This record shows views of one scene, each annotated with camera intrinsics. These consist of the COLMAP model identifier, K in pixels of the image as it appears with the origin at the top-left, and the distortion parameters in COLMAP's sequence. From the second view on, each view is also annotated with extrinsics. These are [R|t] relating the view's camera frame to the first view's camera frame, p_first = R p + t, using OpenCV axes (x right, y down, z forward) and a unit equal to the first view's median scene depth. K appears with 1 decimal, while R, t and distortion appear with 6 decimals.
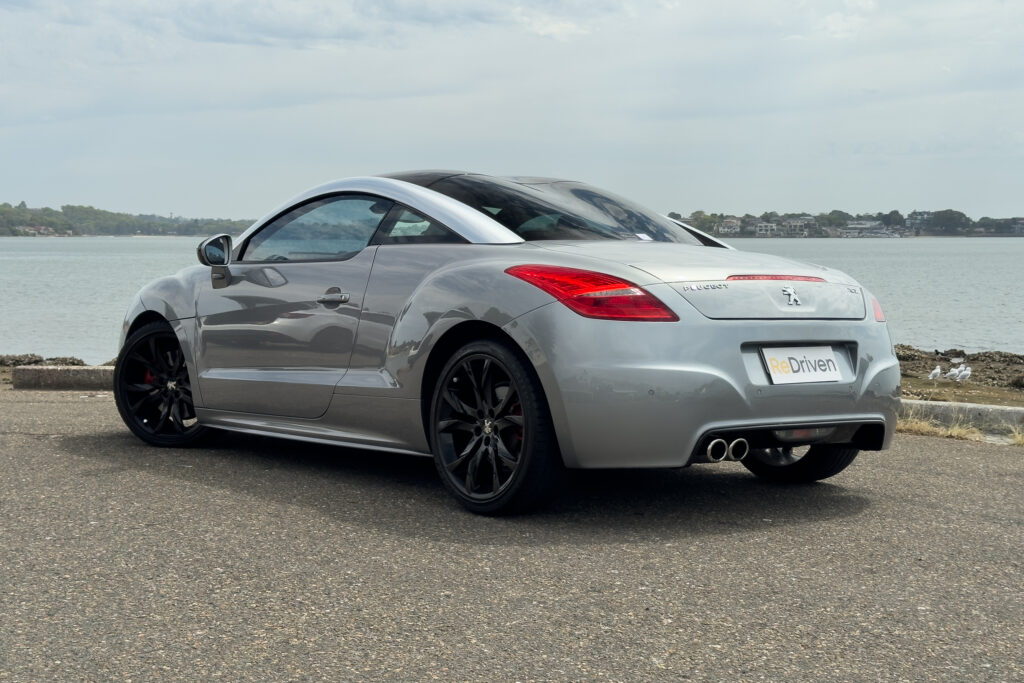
lens RADIAL K [[1506.0, 0, 514.1], [0, 1506.0, 377.0], [0, 0, 1]] dist [0.168570, 0.006786]
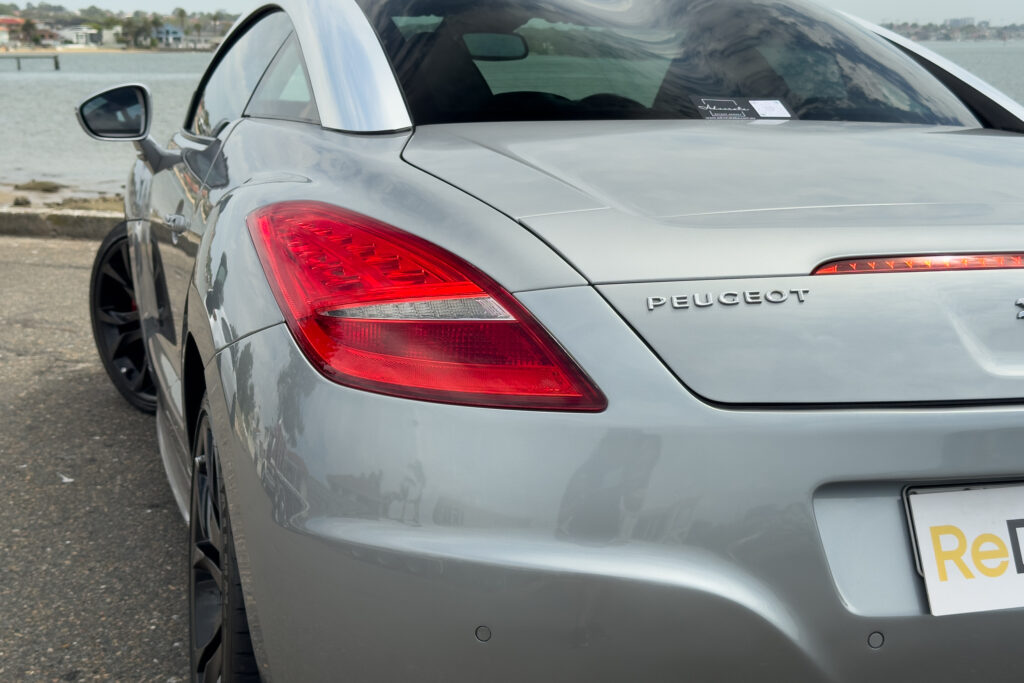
lens RADIAL K [[1438.5, 0, 463.0], [0, 1438.5, 312.7], [0, 0, 1]] dist [0.144611, -0.348705]
pose [[0.912947, 0.066960, -0.402547, 0.195417], [-0.028405, 0.994481, 0.101001, -0.084118], [0.407088, -0.080775, 0.909810, 0.669866]]
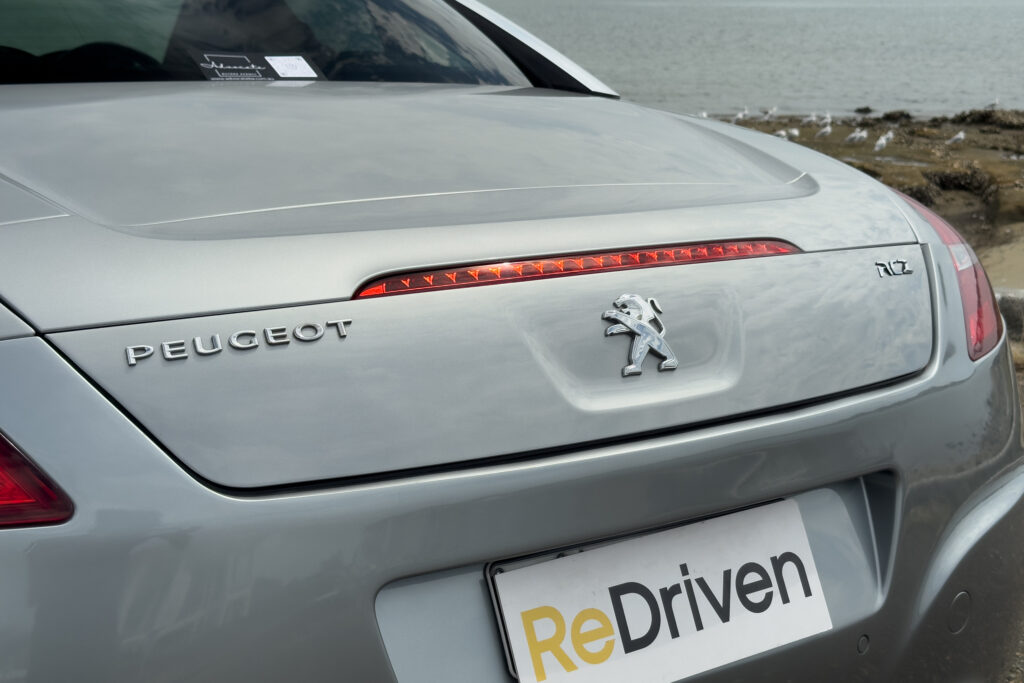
lens RADIAL K [[1420.7, 0, 510.5], [0, 1420.7, 373.5], [0, 0, 1]] dist [0.196328, -0.338353]
pose [[0.996913, 0.012531, -0.077512, 0.180928], [0.000861, 0.985379, 0.170373, -0.089901], [0.078514, -0.169914, 0.982326, 0.759436]]
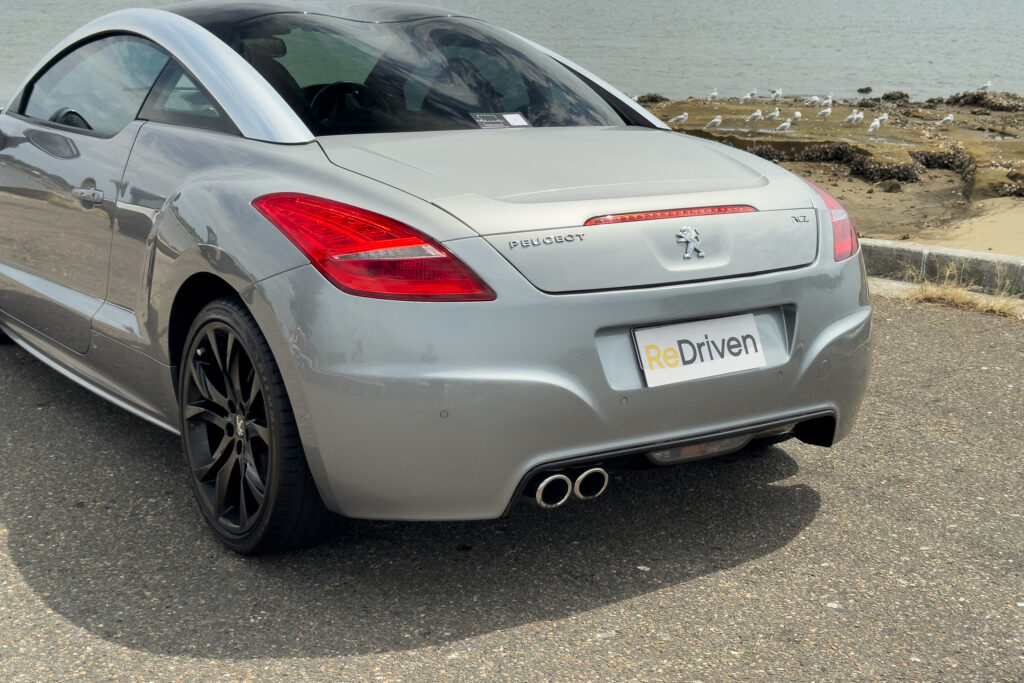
lens RADIAL K [[1420.7, 0, 510.5], [0, 1420.7, 373.5], [0, 0, 1]] dist [0.196328, -0.338353]
pose [[0.996379, 0.025958, -0.080958, 0.157589], [-0.010079, 0.981598, 0.190692, -0.116379], [0.084418, -0.189186, 0.978306, 0.376512]]
